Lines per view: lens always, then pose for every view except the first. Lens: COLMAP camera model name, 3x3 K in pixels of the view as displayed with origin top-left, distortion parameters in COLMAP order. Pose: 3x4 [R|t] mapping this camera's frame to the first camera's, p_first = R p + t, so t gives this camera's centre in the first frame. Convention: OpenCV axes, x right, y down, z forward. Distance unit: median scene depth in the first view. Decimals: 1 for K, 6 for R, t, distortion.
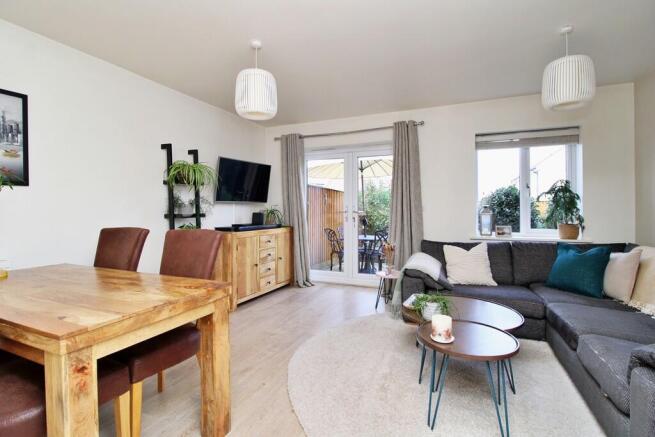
lens RADIAL K [[312.3, 0, 328.5], [0, 312.3, 216.0], [0, 0, 1]] dist [-0.000677, -0.006240]
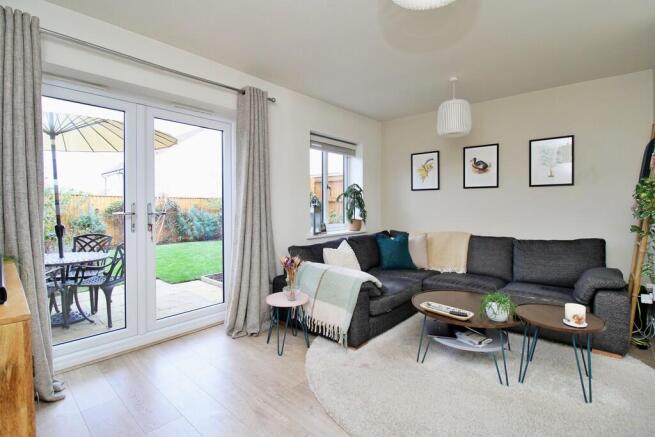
lens RADIAL K [[312.3, 0, 330.0], [0, 312.3, 212.3], [0, 0, 1]] dist [-0.000677, -0.006240]
pose [[0.323818, -0.023368, 0.945831, -0.427768], [0.015216, 0.999694, 0.019490, -0.025815], [-0.945997, 0.008081, 0.324074, 0.623341]]
